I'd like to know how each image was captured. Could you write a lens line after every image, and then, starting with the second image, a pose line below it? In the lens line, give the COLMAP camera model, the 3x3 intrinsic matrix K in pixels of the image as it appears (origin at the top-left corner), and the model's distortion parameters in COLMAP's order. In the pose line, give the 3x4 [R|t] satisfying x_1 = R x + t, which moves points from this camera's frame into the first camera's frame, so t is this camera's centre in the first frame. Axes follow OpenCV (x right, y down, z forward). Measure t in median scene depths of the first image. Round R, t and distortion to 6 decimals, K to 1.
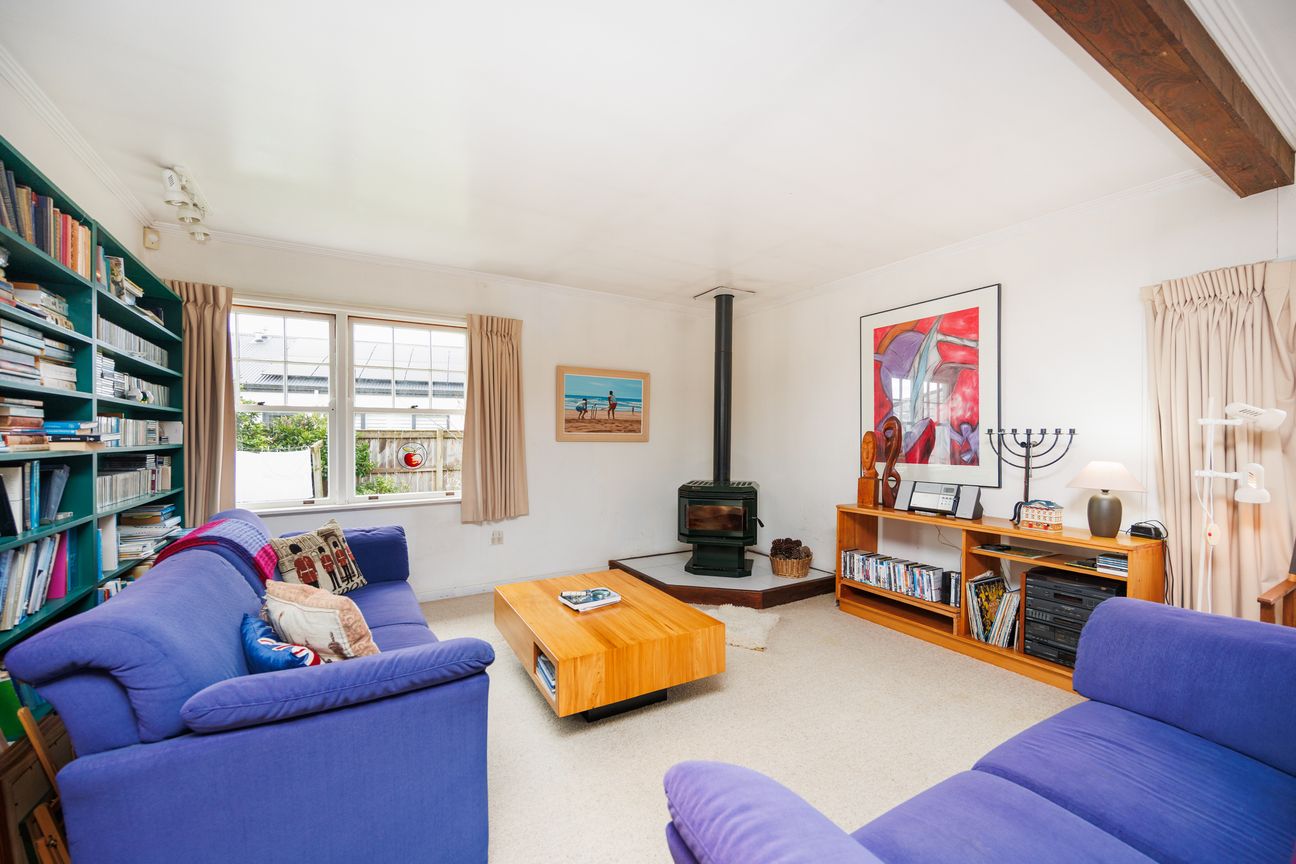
lens RADIAL K [[505.5, 0, 648.0], [0, 505.5, 432.0], [0, 0, 1]] dist [-0.000070, -0.000074]
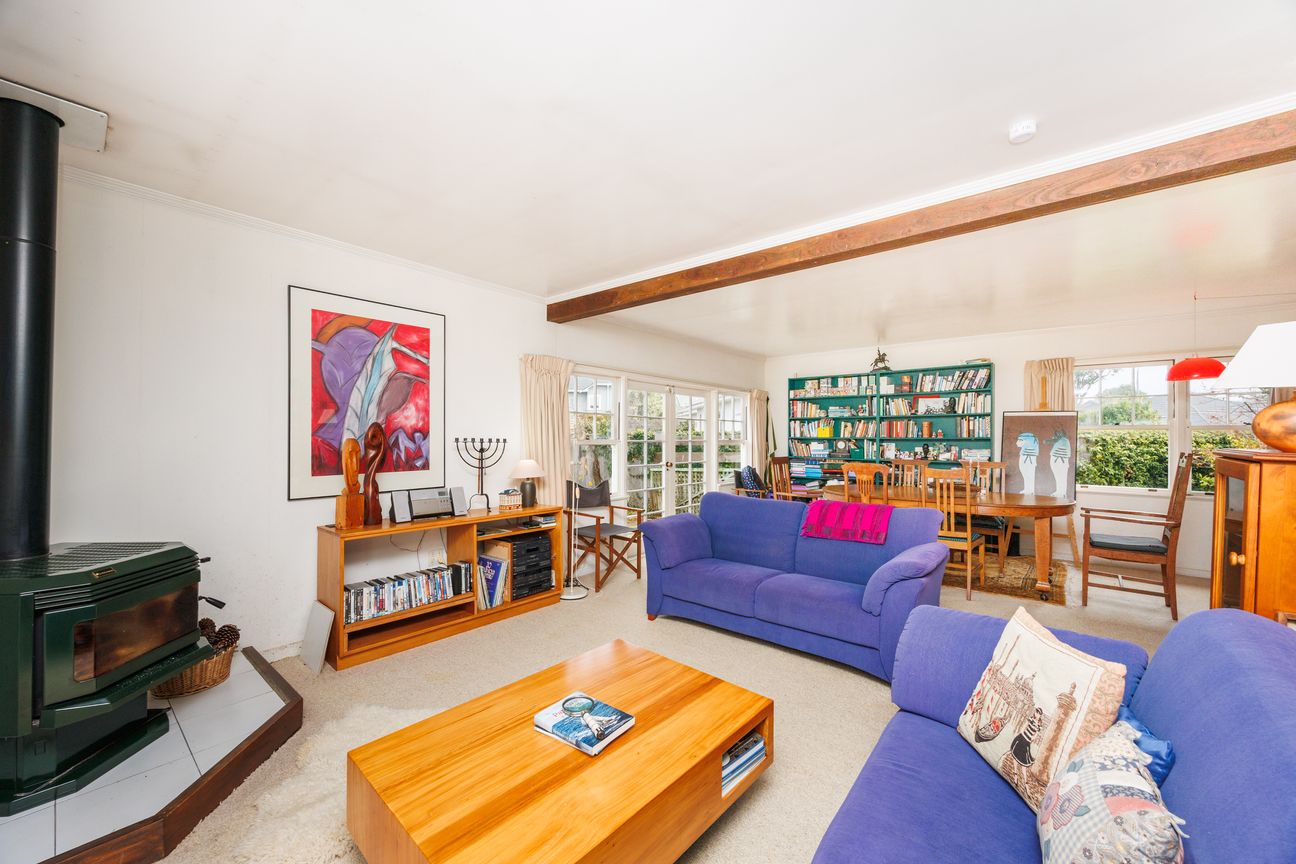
lens RADIAL K [[505.5, 0, 648.0], [0, 505.5, 432.0], [0, 0, 1]] dist [-0.000070, -0.000074]
pose [[-0.324915, 0.018905, 0.945554, -0.557417], [-0.008755, 0.999697, -0.022996, 0.003720], [-0.945703, -0.015750, -0.324651, 0.891603]]
